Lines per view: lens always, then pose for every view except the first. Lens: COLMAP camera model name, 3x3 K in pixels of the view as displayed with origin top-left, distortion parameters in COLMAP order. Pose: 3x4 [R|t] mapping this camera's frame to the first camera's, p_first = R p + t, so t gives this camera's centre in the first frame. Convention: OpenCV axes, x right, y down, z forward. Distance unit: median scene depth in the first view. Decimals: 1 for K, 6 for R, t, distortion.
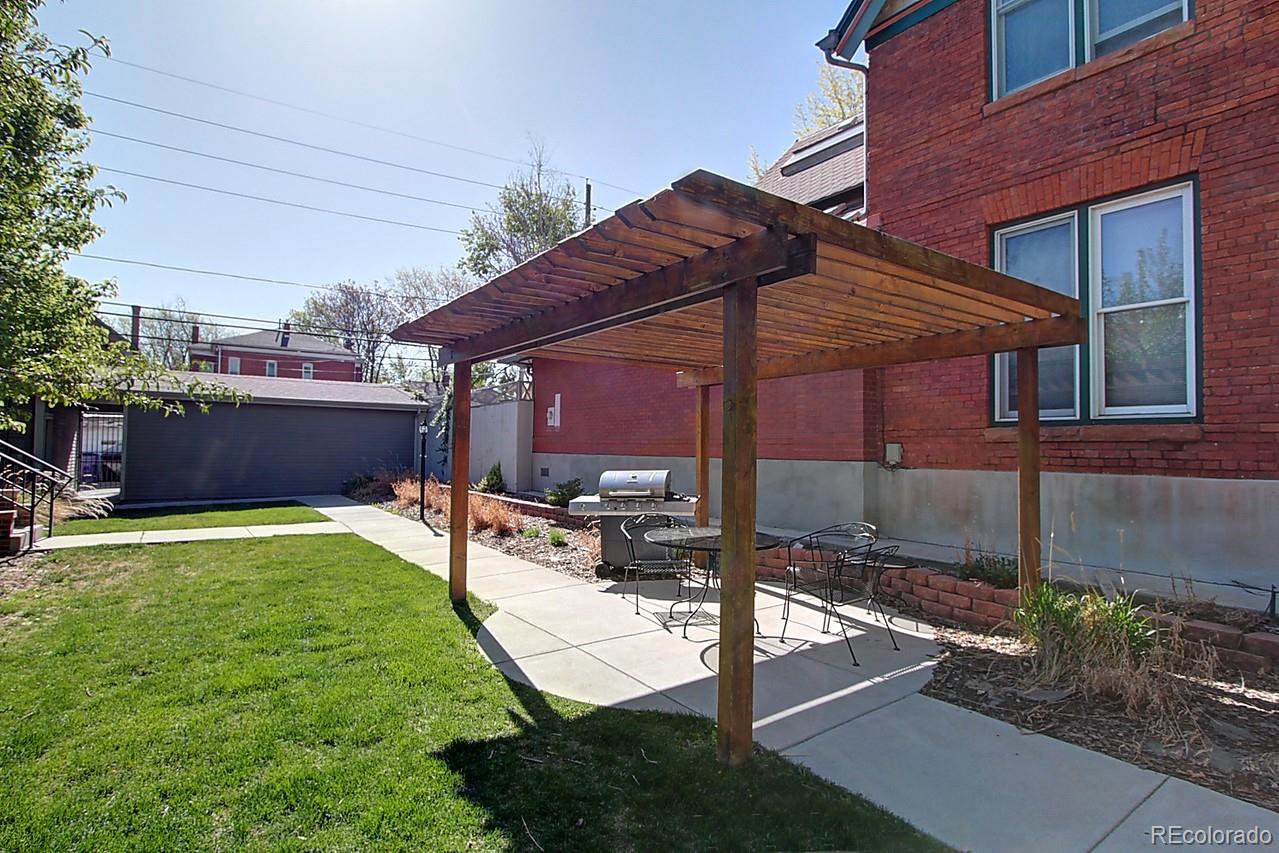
lens RADIAL K [[631.8, 0, 639.5], [0, 631.8, 426.5], [0, 0, 1]] dist [-0.023207, 0.000015]
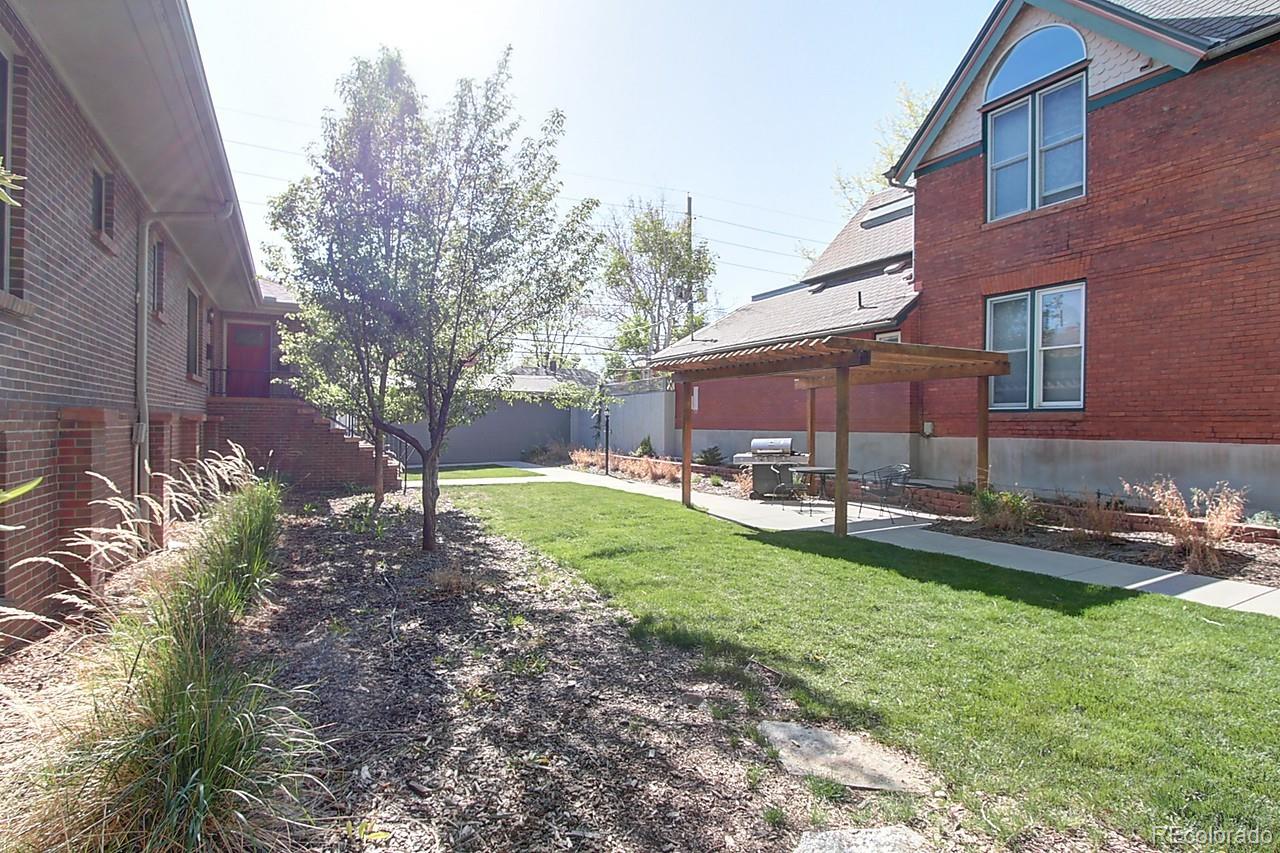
lens RADIAL K [[632.3, 0, 640.0], [0, 632.3, 426.5], [0, 0, 1]] dist [-0.023207, 0.000015]
pose [[0.992966, -0.004710, -0.118309, -0.184449], [0.008999, 0.999320, 0.035748, -0.032115], [0.118061, -0.036562, 0.992333, -0.864125]]
